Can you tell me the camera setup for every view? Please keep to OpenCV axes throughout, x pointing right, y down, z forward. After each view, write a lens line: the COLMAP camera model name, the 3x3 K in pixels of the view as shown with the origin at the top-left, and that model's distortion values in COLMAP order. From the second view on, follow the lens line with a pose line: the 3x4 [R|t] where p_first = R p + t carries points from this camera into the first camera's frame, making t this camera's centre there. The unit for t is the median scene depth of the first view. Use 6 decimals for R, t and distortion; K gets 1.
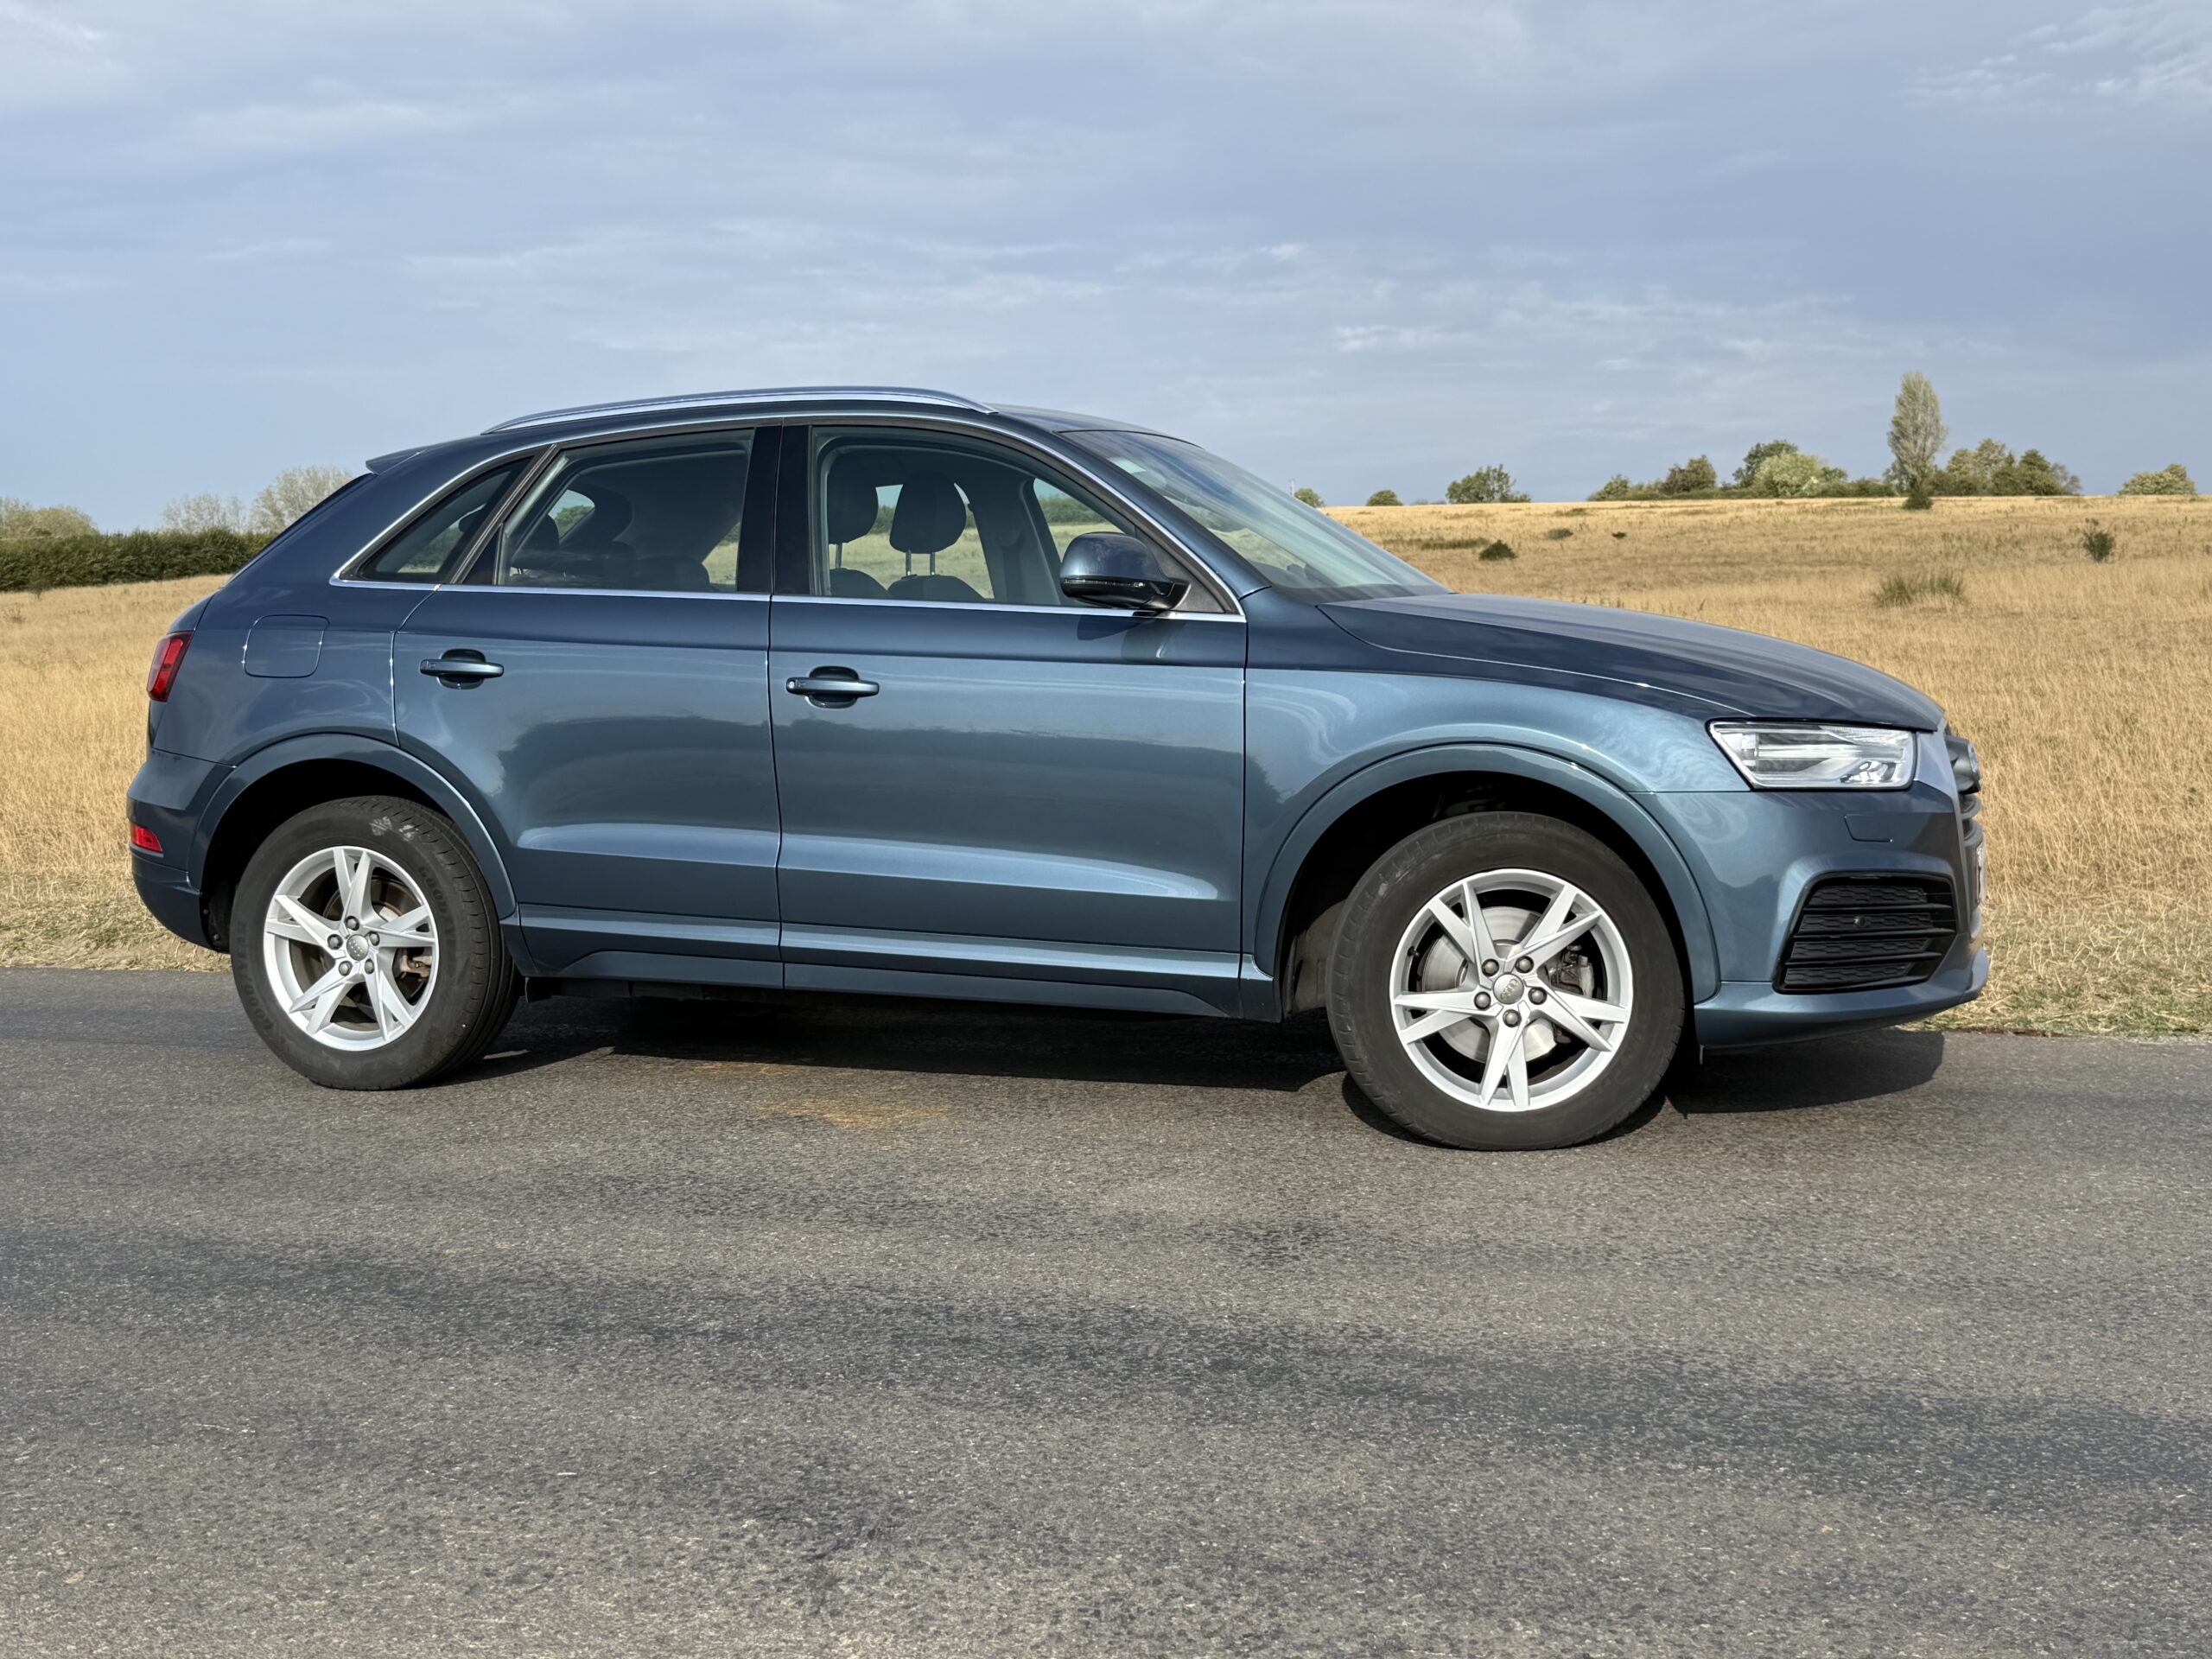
lens RADIAL K [[2401.9, 0, 1109.3], [0, 2401.9, 869.7], [0, 0, 1]] dist [0.172747, -0.366373]
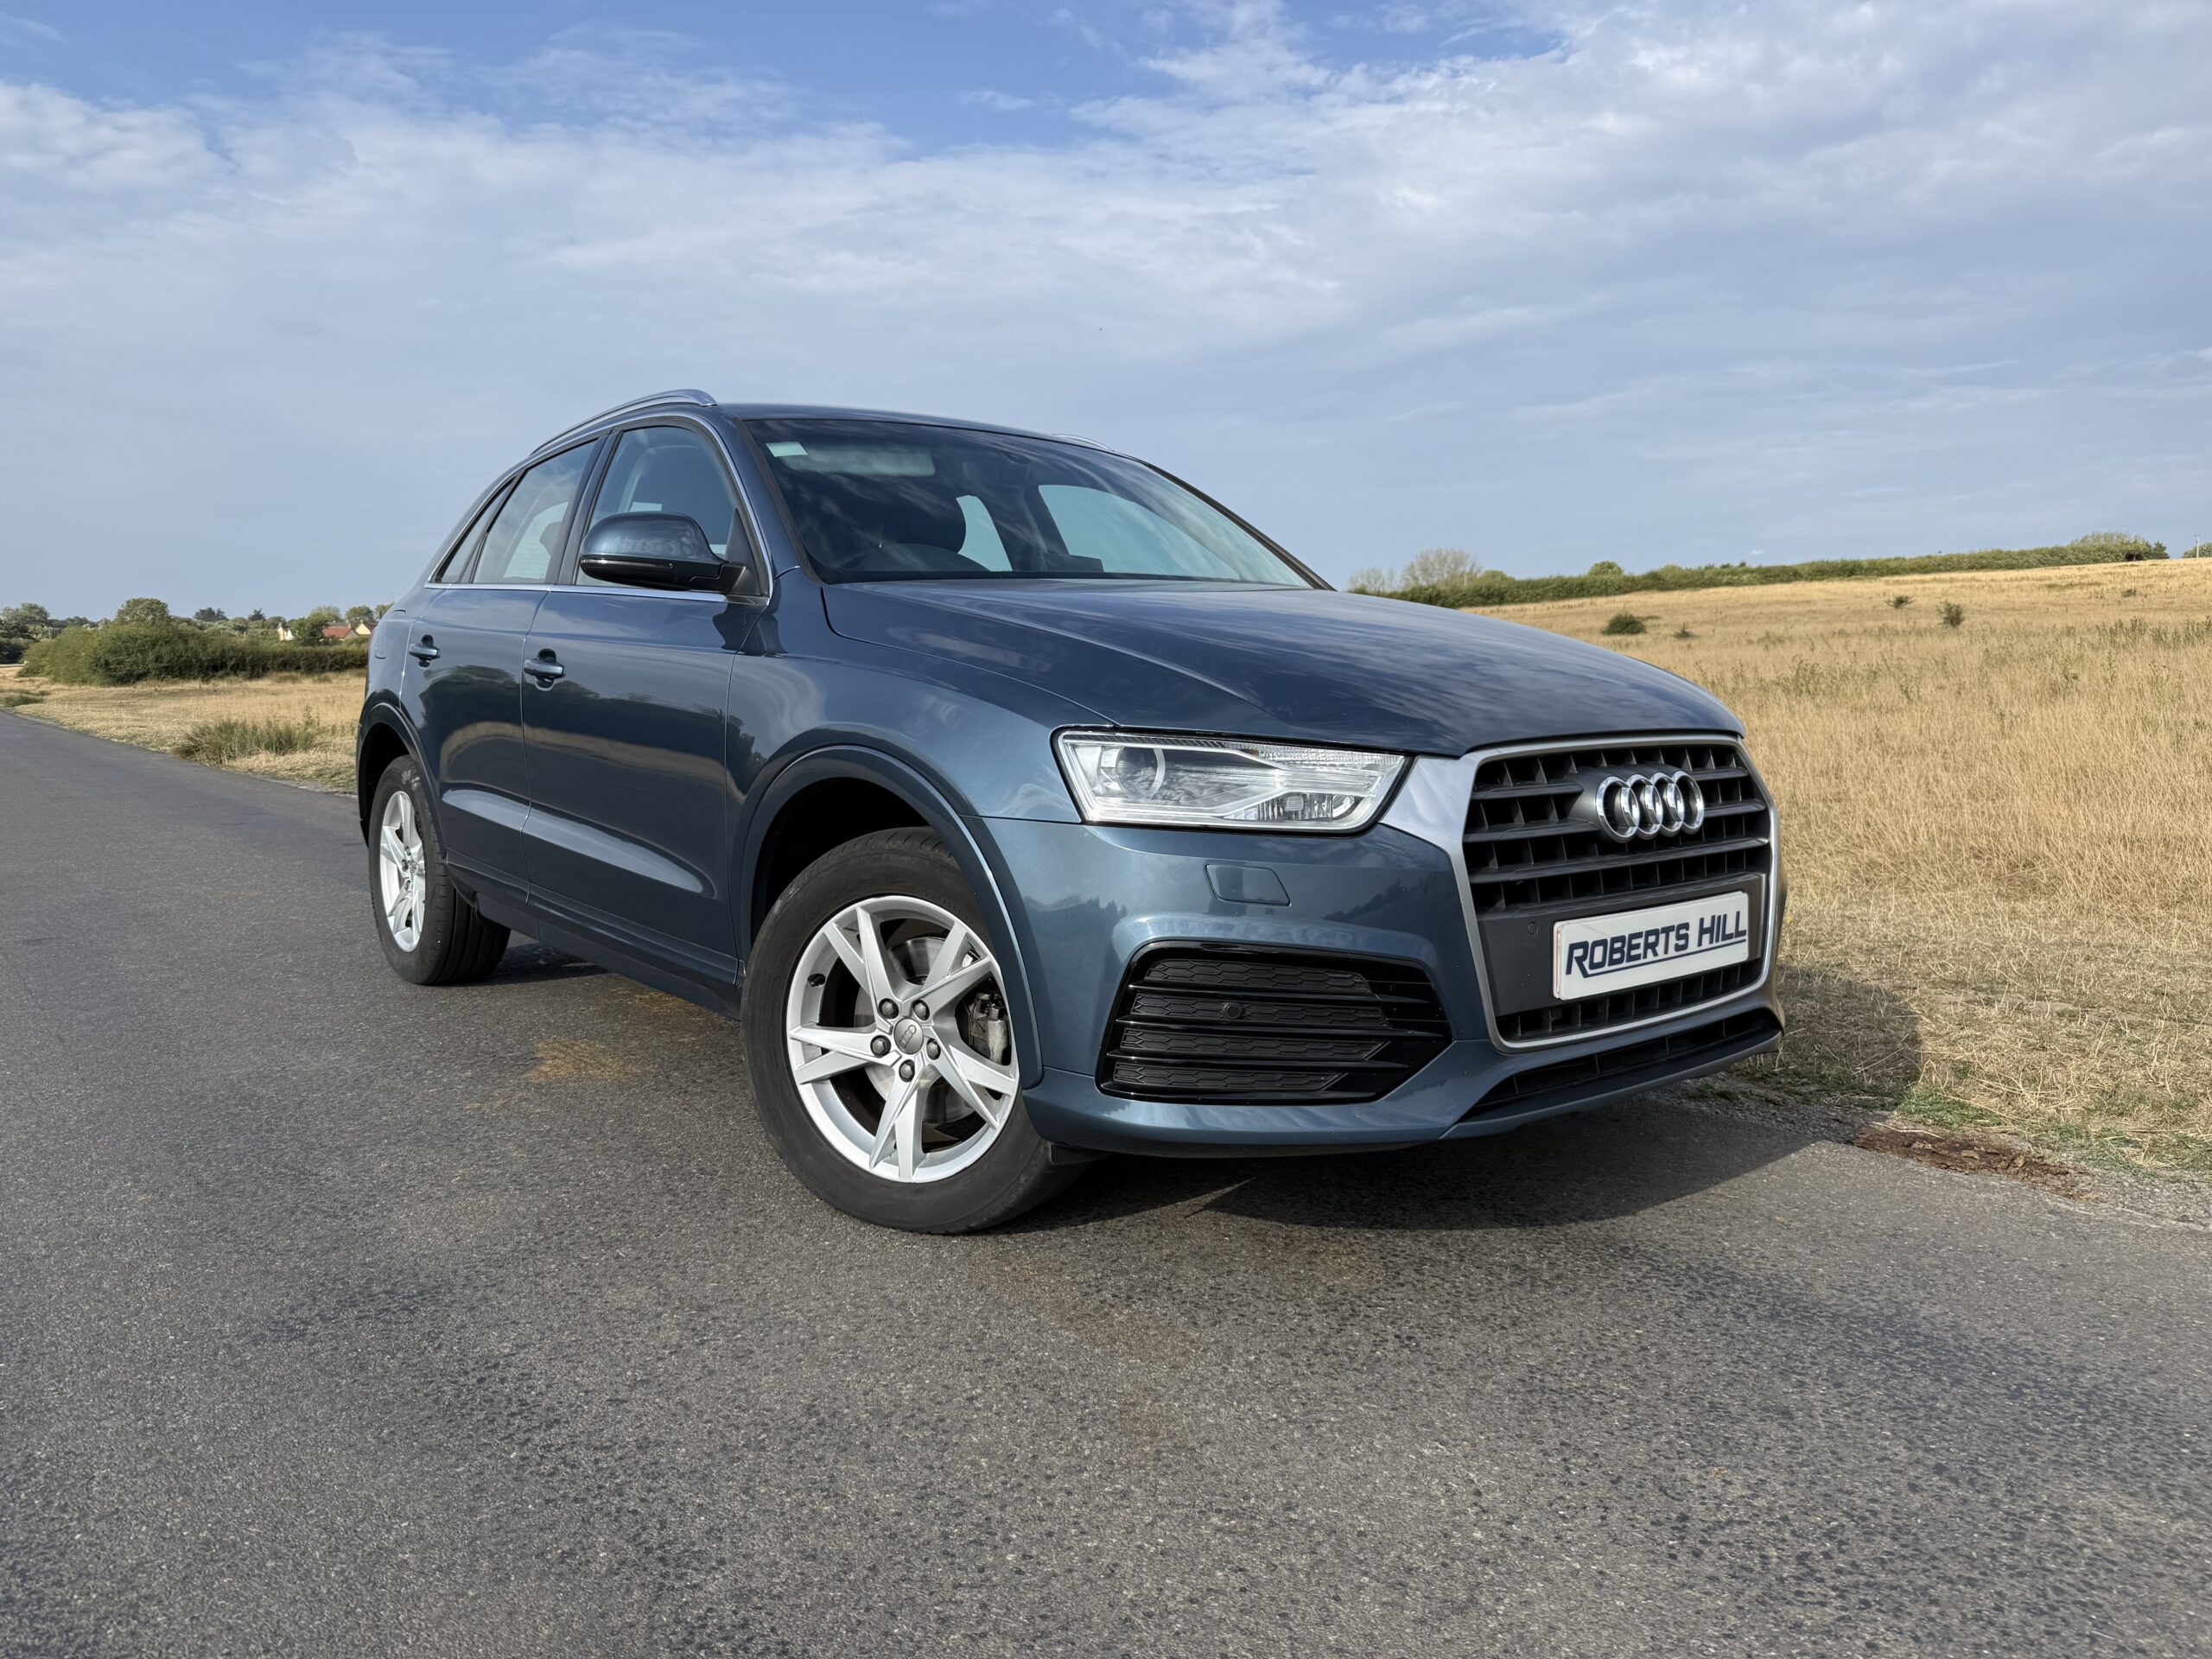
lens RADIAL K [[1576.6, 0, 1106.0], [0, 1576.6, 829.5], [0, 0, 1]] dist [0.041914, -0.057687]
pose [[0.860236, 0.068794, -0.505234, 0.427436], [-0.061998, 0.997617, 0.030277, -0.037682], [0.506113, 0.005278, 0.862451, 0.475999]]
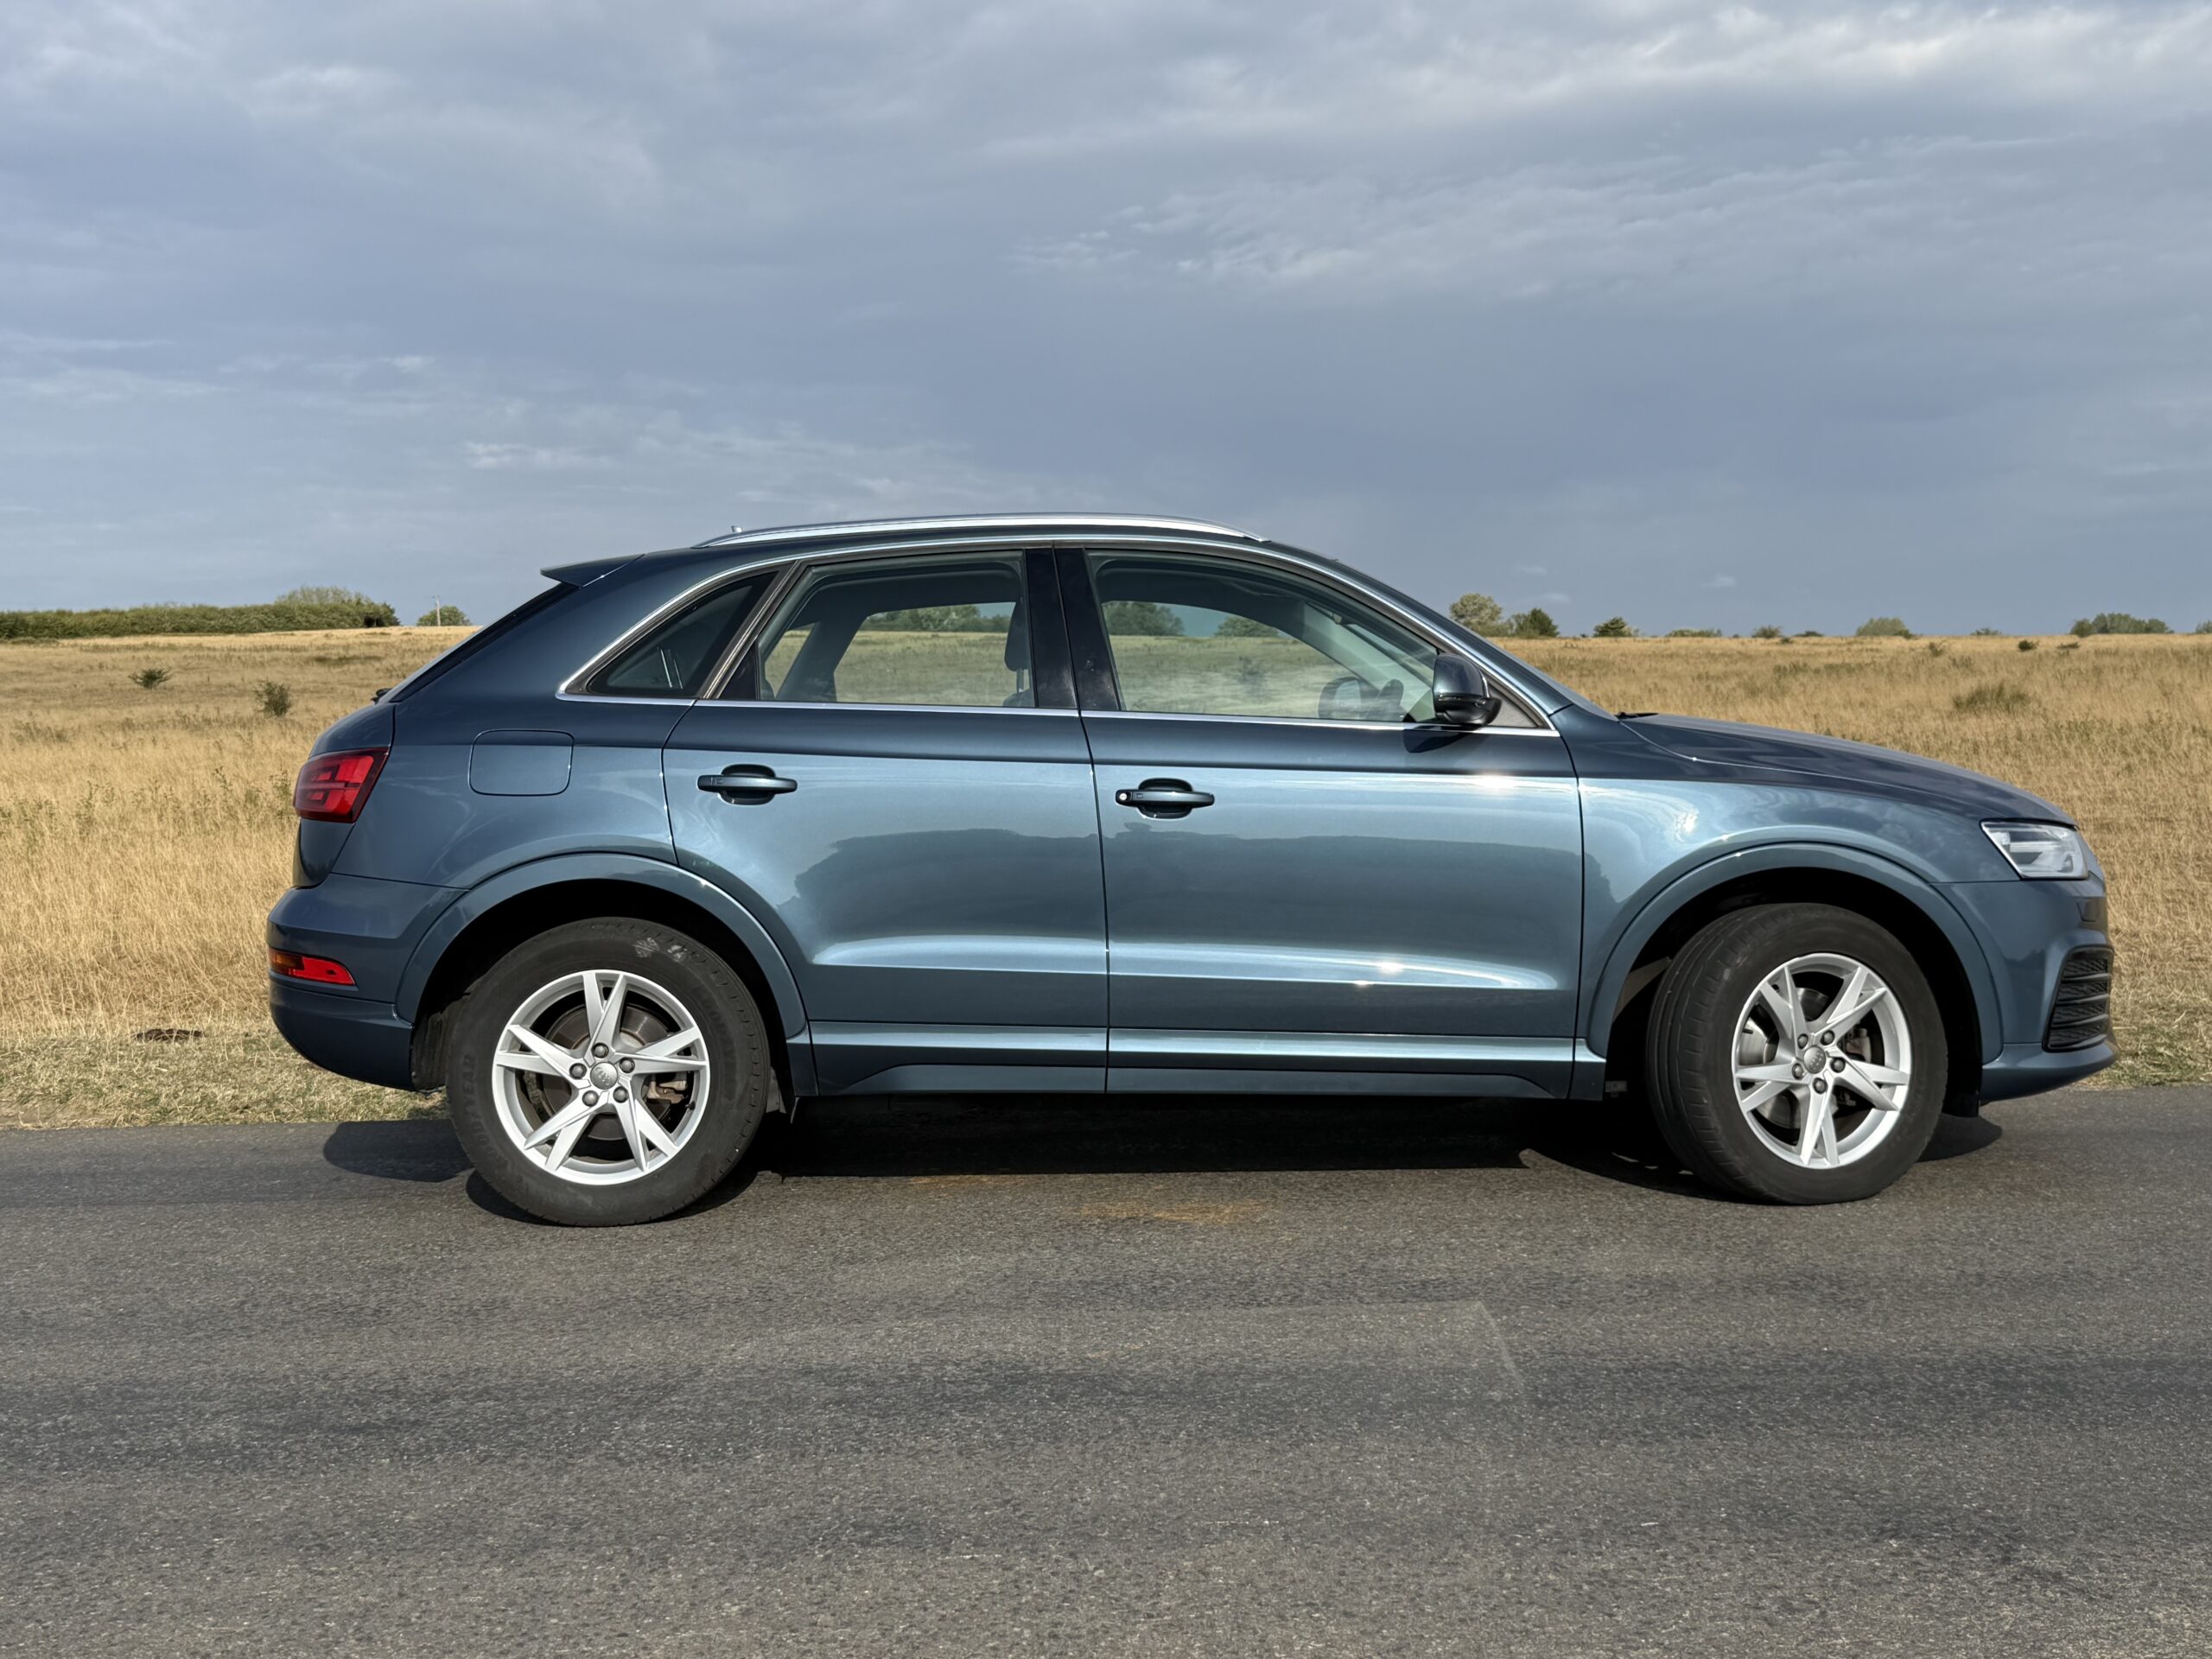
lens RADIAL K [[2428.8, 0, 1106.0], [0, 2428.8, 829.5], [0, 0, 1]] dist [0.169038, -0.432843]
pose [[0.936216, -0.009859, 0.351288, -0.468785], [0.033677, 0.997523, -0.061757, 0.001470], [-0.349808, 0.069648, 0.934229, 0.028937]]
